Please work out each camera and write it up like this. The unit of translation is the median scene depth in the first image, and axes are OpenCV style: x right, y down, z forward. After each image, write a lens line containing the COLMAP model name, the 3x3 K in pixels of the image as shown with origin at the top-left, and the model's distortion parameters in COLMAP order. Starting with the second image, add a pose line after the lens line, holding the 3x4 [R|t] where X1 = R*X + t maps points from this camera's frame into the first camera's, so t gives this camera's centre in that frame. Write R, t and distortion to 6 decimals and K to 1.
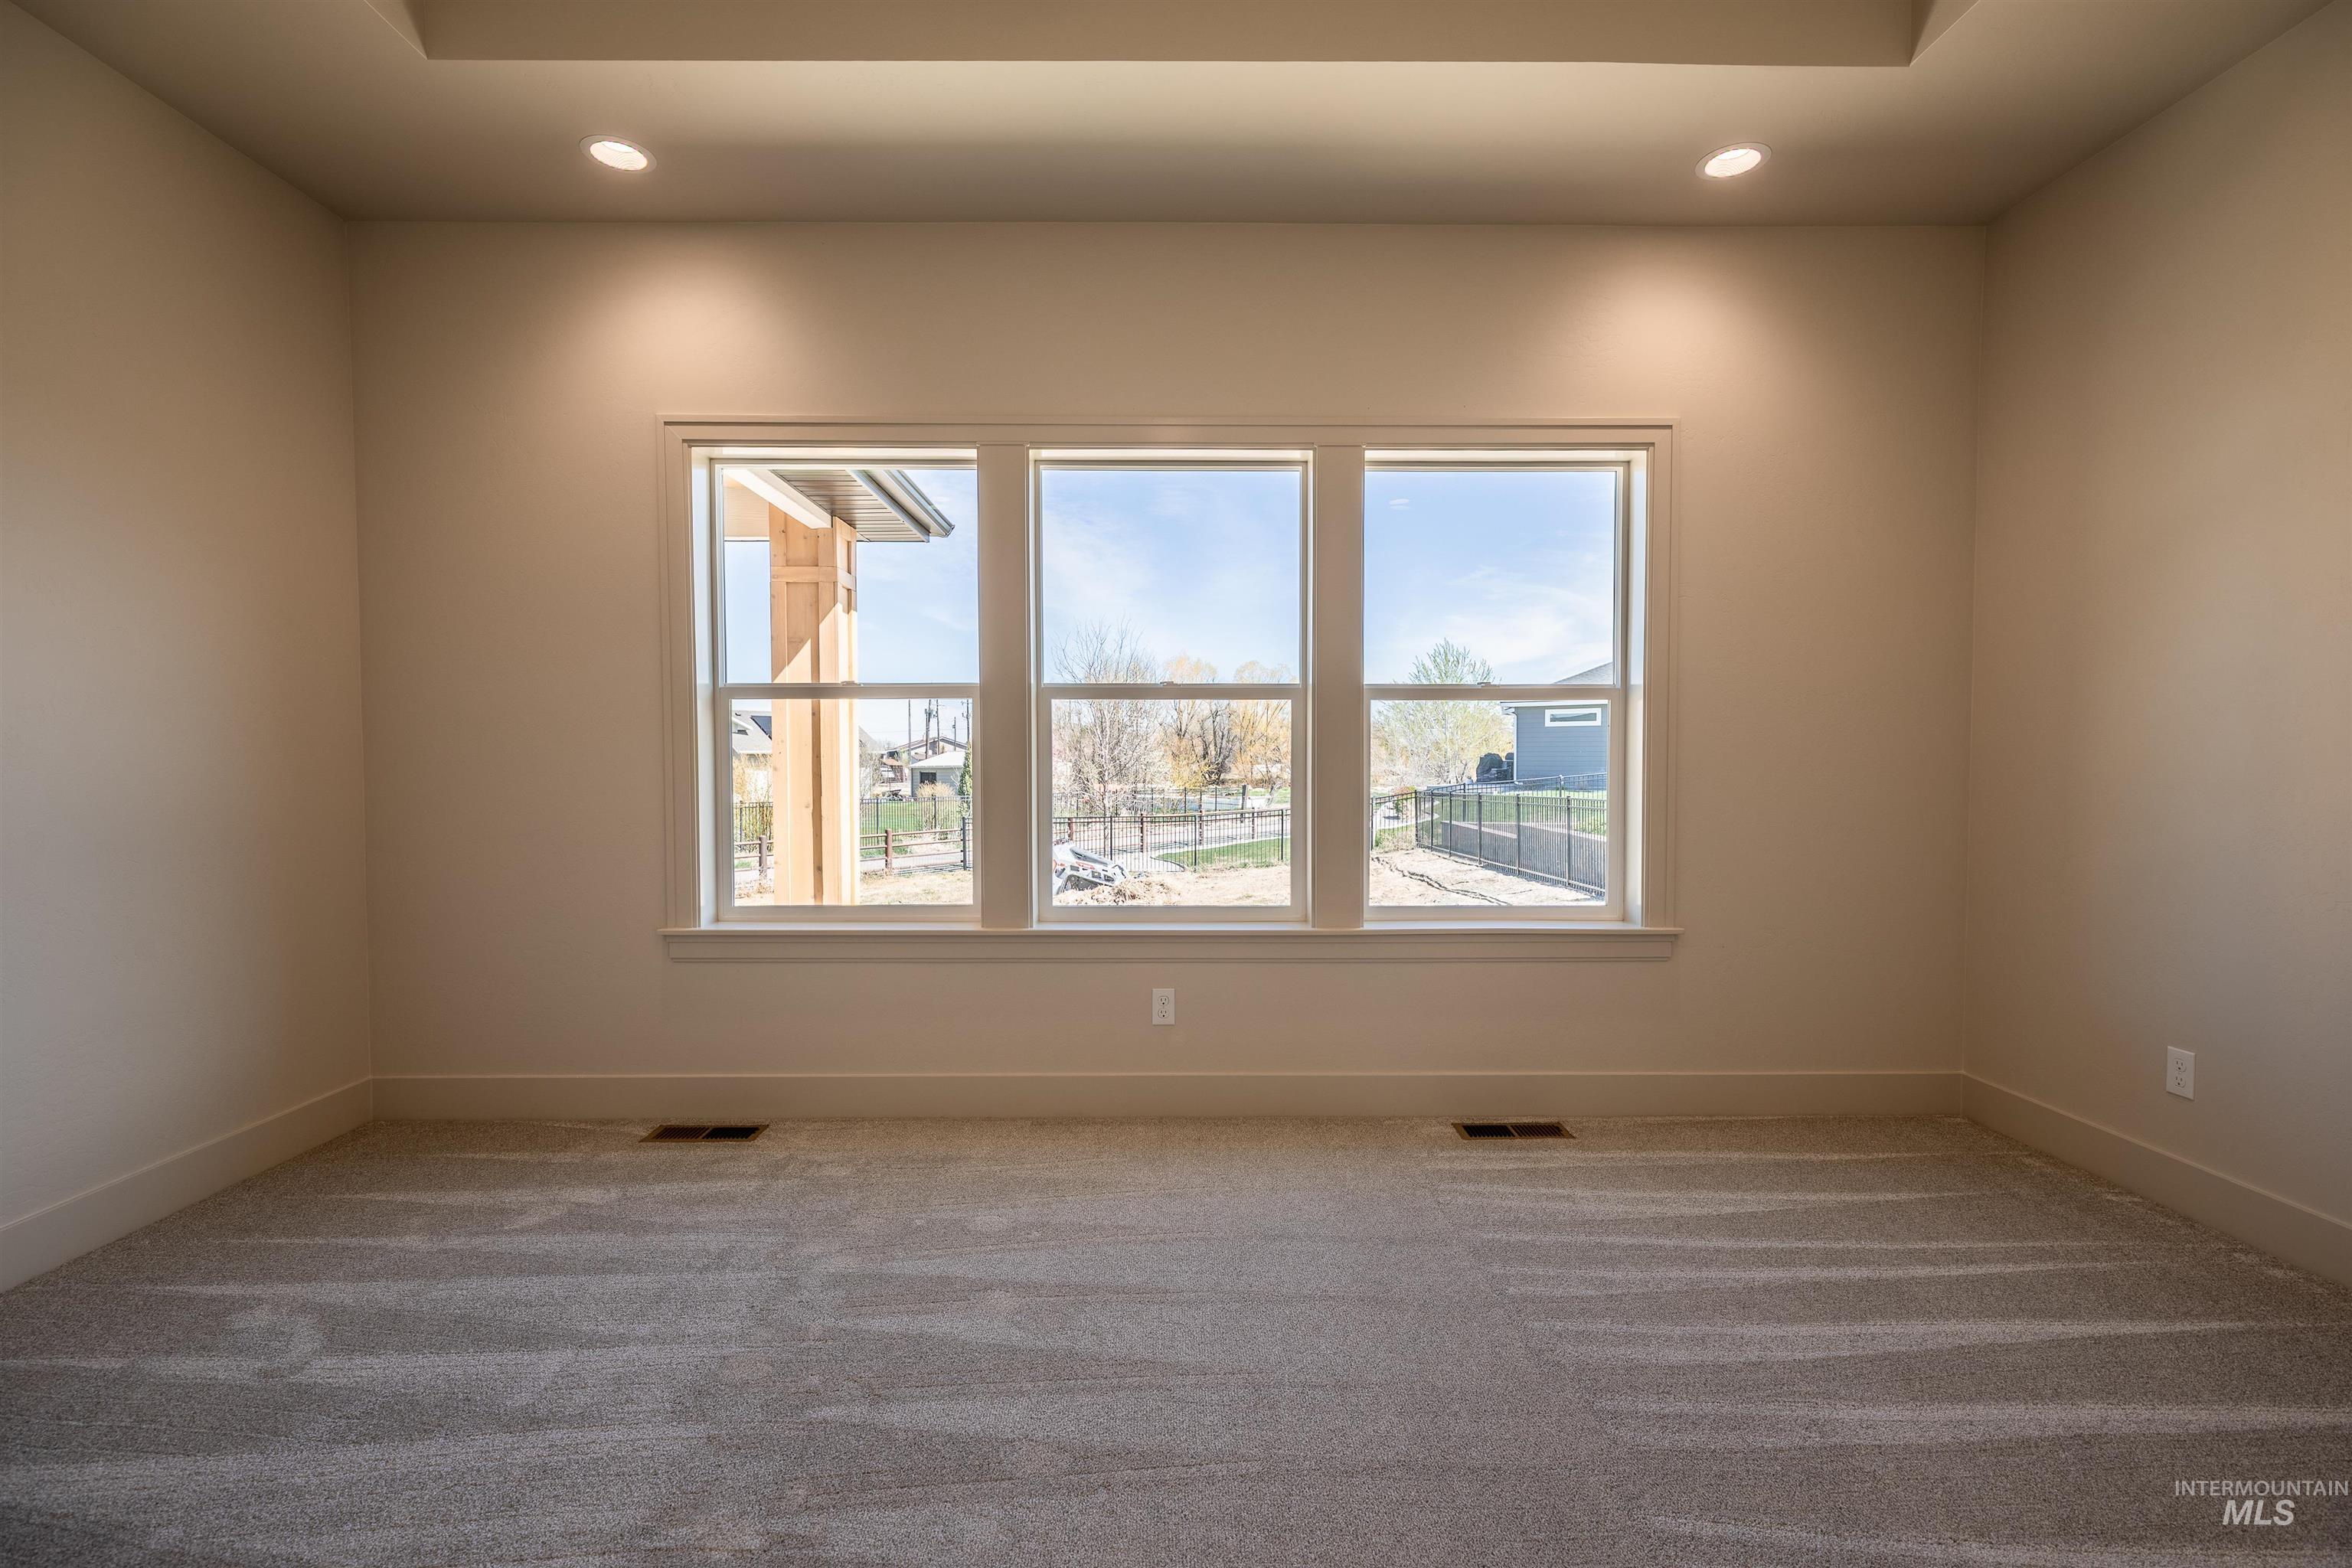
lens RADIAL K [[1067.6, 0, 1193.2], [0, 1067.6, 787.5], [0, 0, 1]] dist [0.001604, 0.000001]
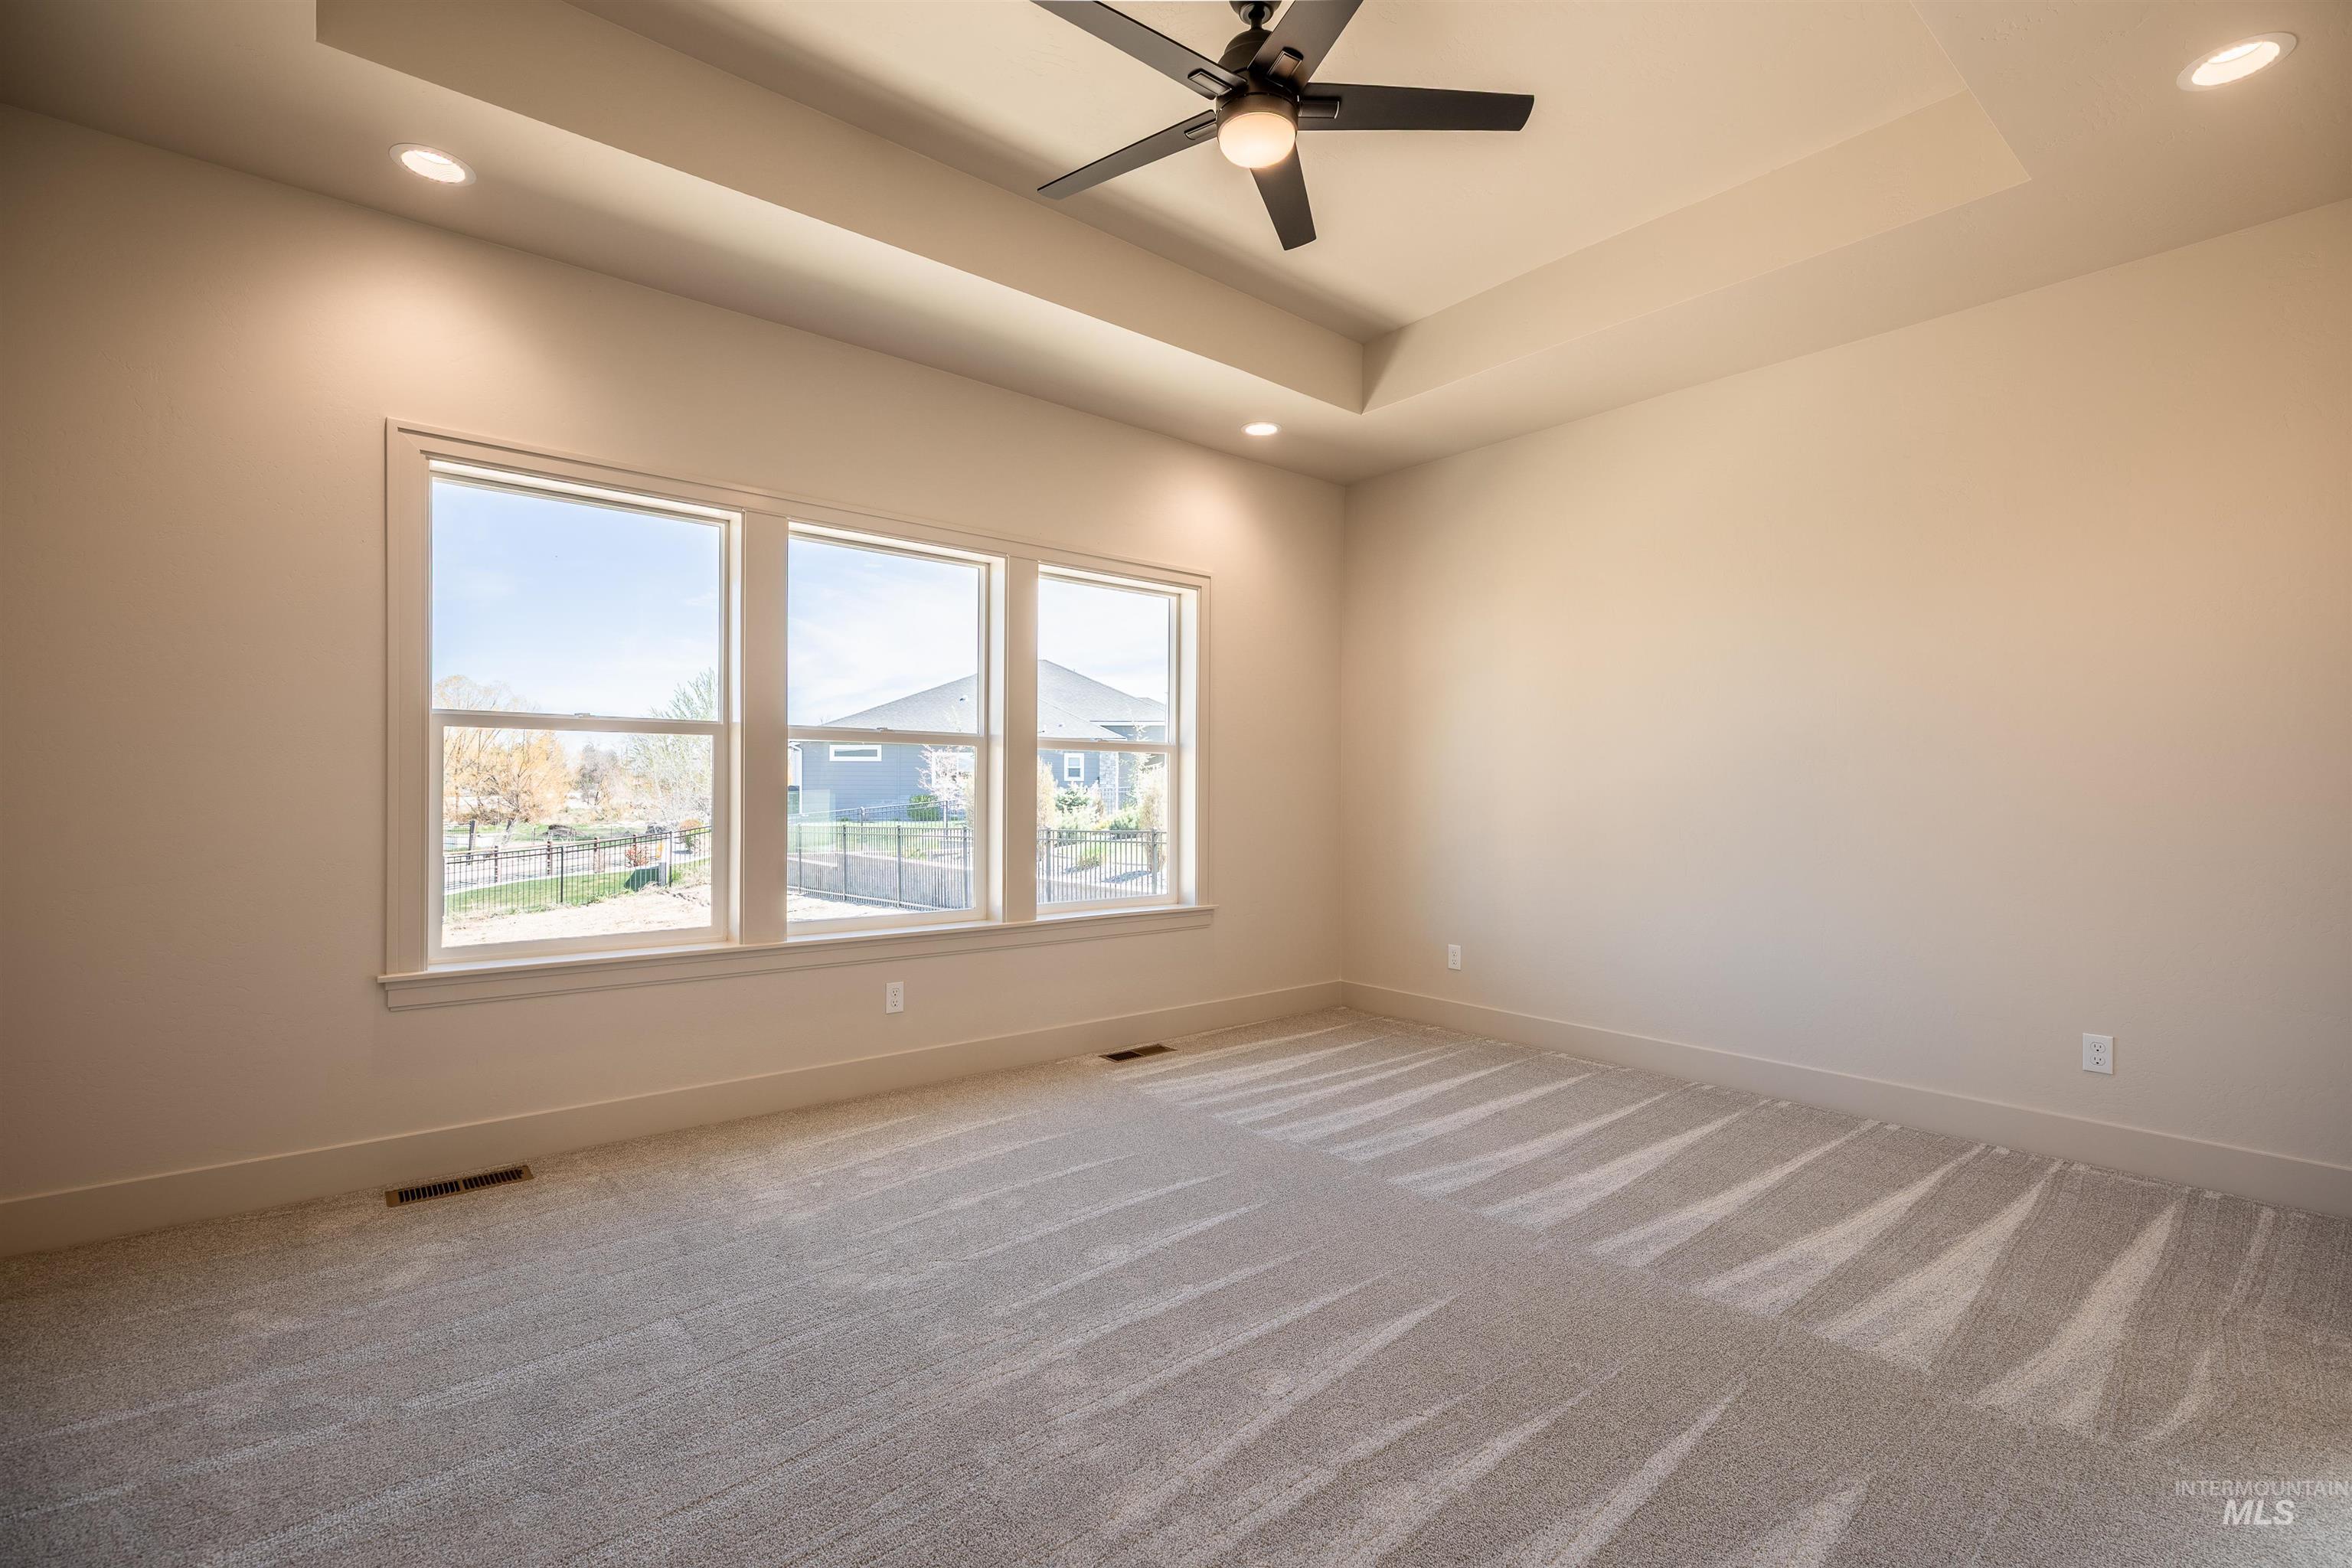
lens RADIAL K [[1067.6, 0, 1179.6], [0, 1067.6, 787.7], [0, 0, 1]] dist [0.001604, 0.000001]
pose [[0.766318, 0.007399, 0.642418, -0.579596], [0.000940, 0.999920, -0.012638, -0.018164], [-0.642460, 0.010289, 0.766250, -0.145251]]
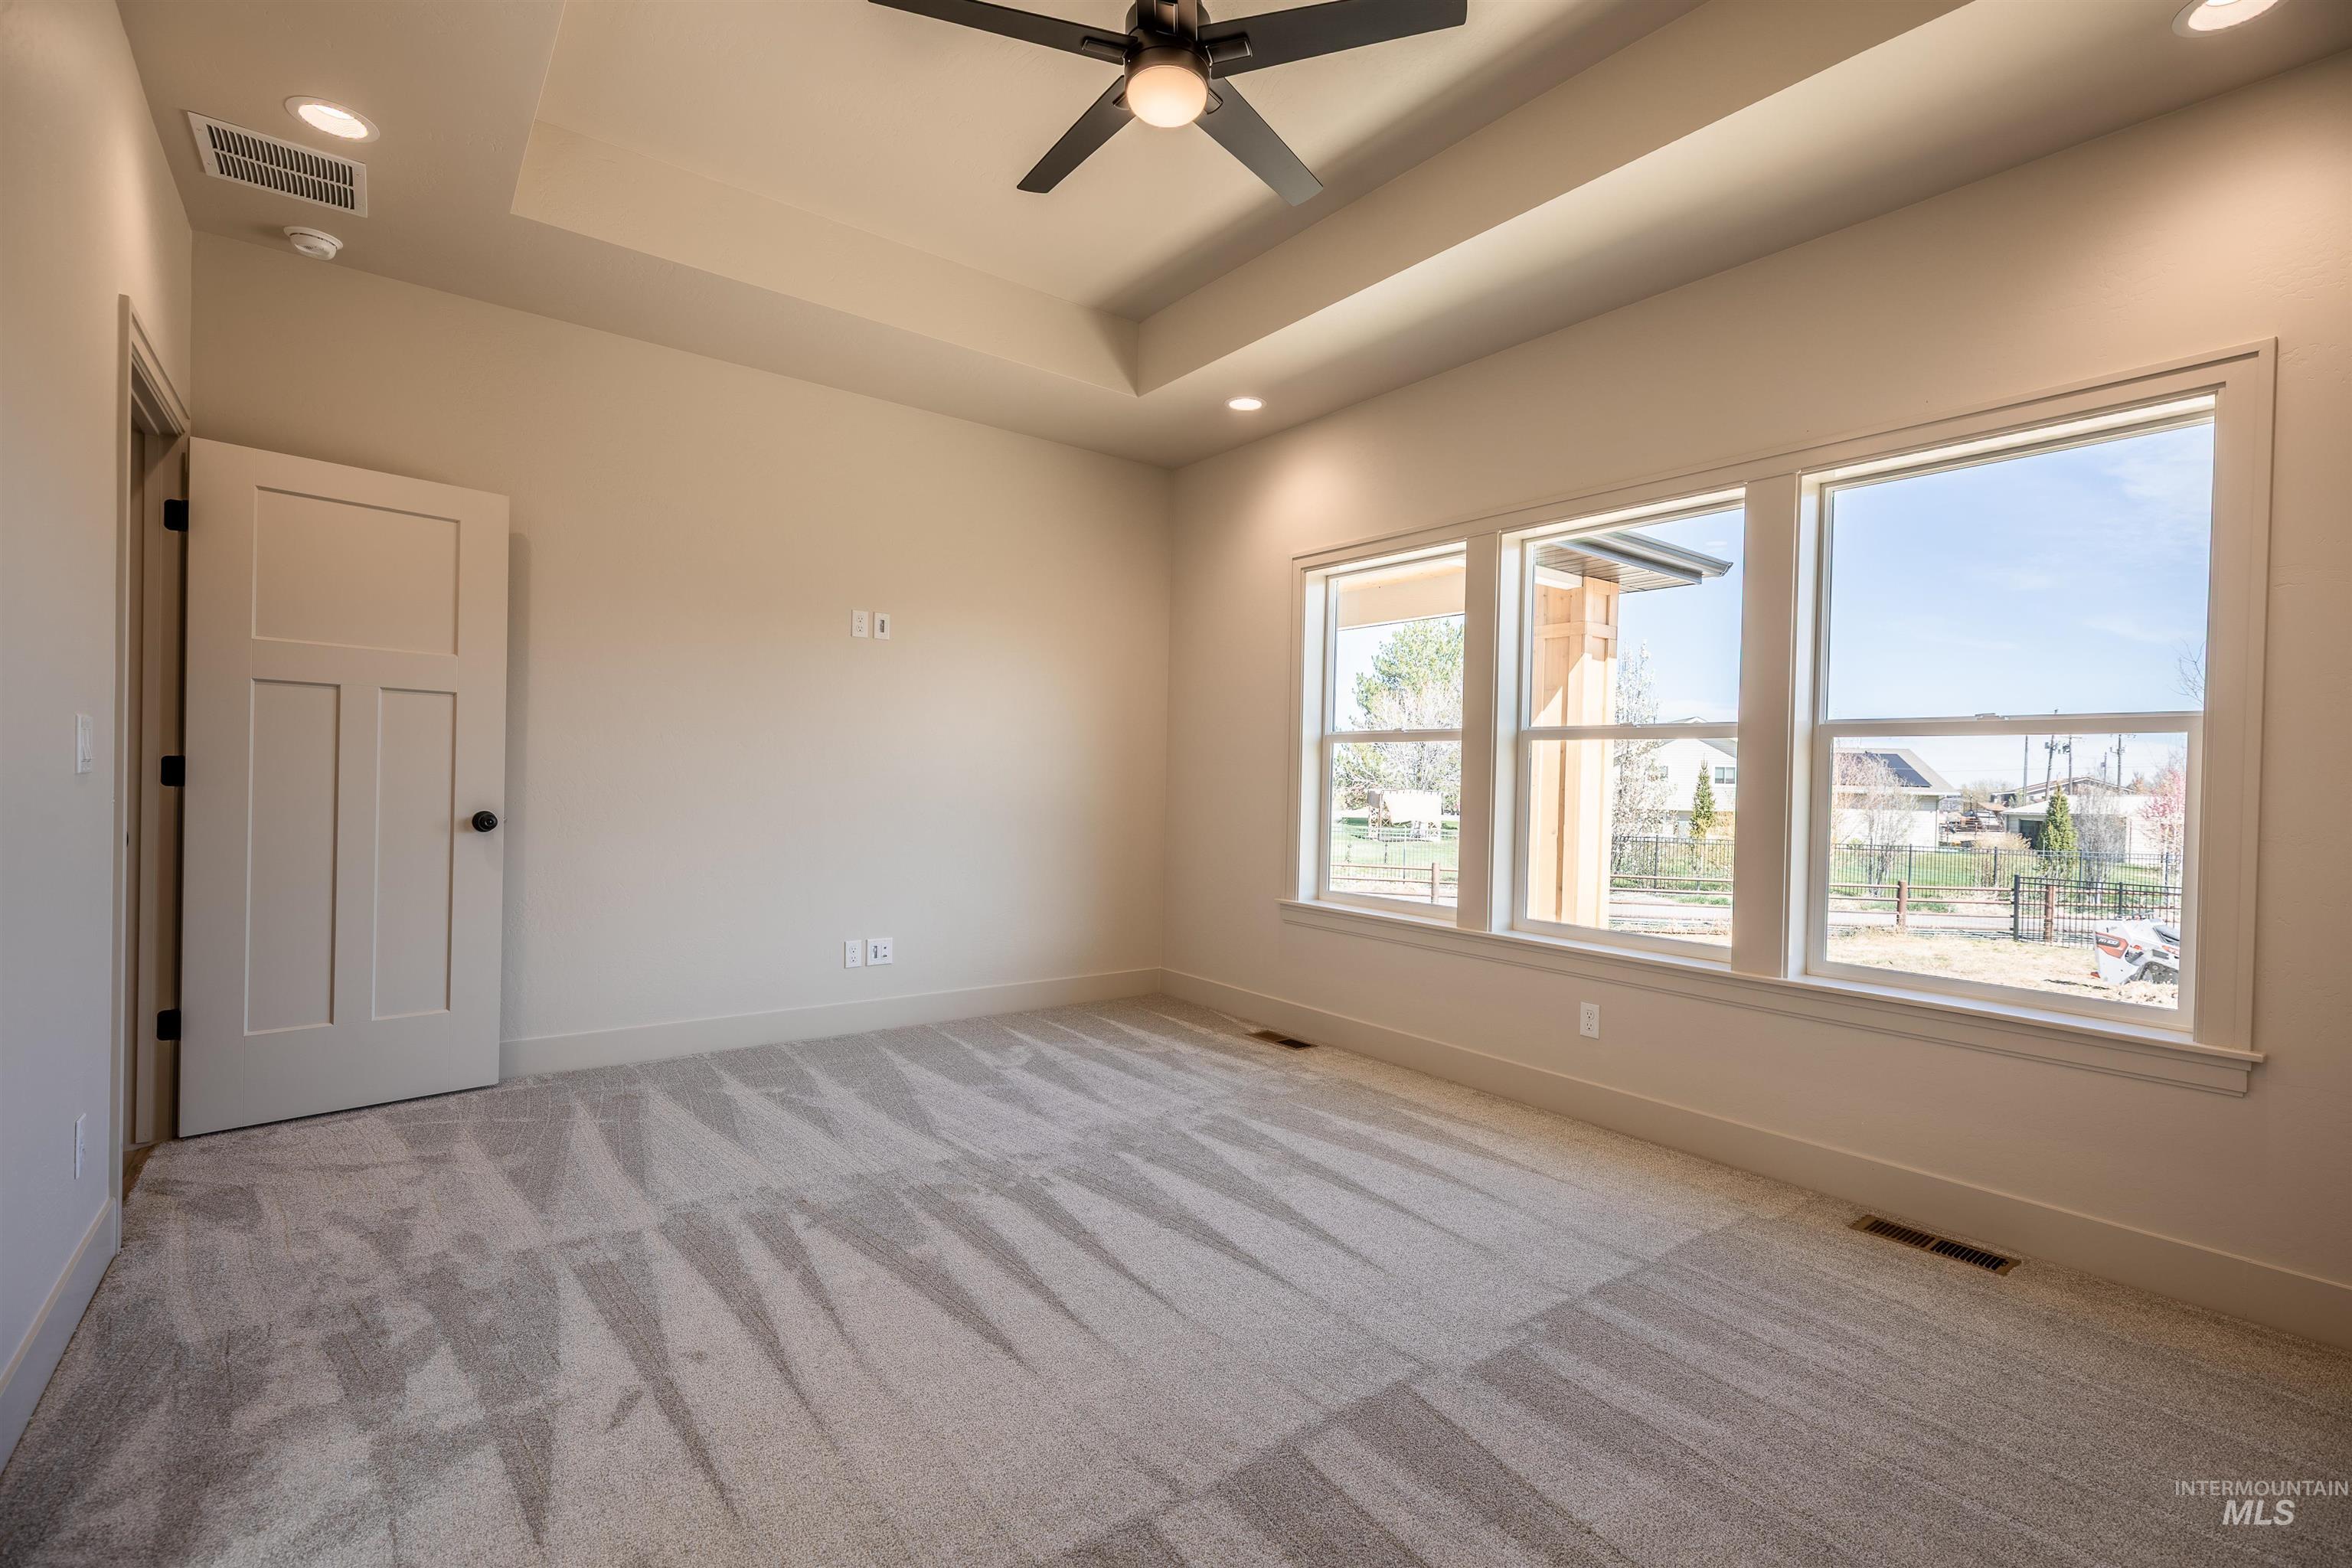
lens RADIAL K [[1067.6, 0, 1194.2], [0, 1067.6, 787.2], [0, 0, 1]] dist [0.001604, 0.000001]
pose [[0.601929, 0.022915, -0.798221, 0.615582], [-0.050556, 0.998677, -0.009454, -0.002268], [0.796948, 0.046045, 0.602290, 0.007306]]
